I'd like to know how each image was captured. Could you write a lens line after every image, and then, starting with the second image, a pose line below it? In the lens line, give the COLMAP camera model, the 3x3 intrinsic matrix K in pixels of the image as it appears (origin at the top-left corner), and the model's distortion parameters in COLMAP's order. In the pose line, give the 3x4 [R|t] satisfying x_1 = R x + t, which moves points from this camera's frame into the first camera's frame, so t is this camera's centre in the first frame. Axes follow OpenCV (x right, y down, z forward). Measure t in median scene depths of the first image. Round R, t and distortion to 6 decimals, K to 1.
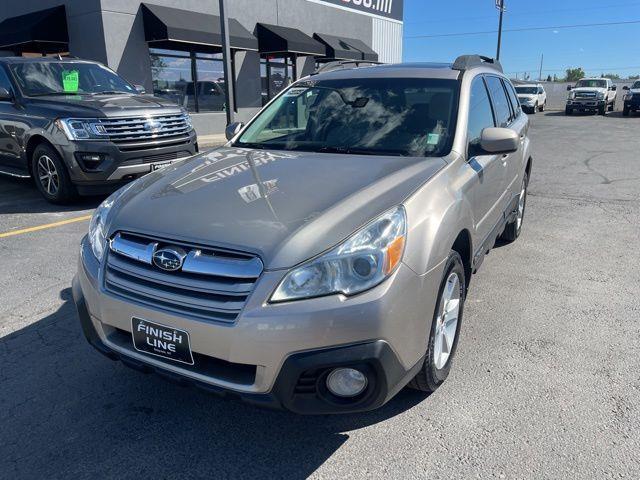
lens RADIAL K [[477.8, 0, 320.8], [0, 477.8, 239.7], [0, 0, 1]] dist [0.073841, -0.099176]
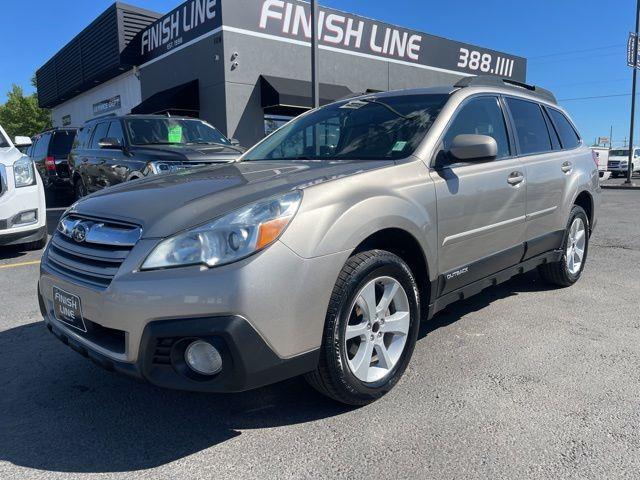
lens RADIAL K [[477.8, 0, 324.2], [0, 477.8, 243.1], [0, 0, 1]] dist [0.073841, -0.099176]
pose [[0.966138, 0.039113, -0.255043, 0.337188], [-0.072116, 0.989985, -0.121362, 0.108586], [0.247742, 0.135645, 0.959283, 0.065916]]
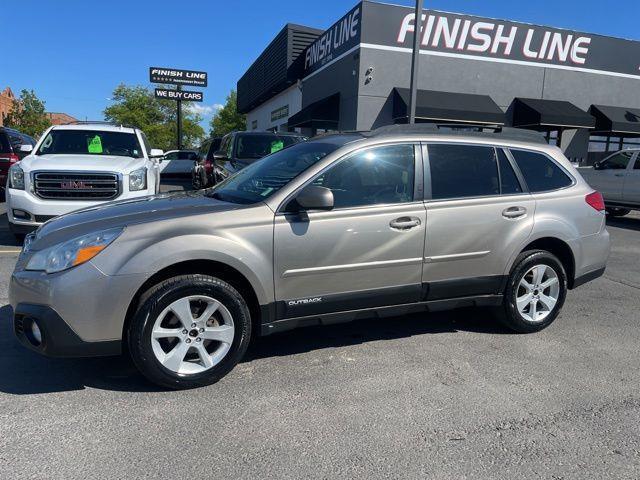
lens RADIAL K [[477.8, 0, 321.7], [0, 477.8, 241.0], [0, 0, 1]] dist [0.073841, -0.099176]
pose [[0.794642, 0.130530, -0.592880, 1.043328], [-0.212283, 0.974703, -0.069930, -0.038895], [0.568754, 0.181428, 0.802249, 0.155397]]
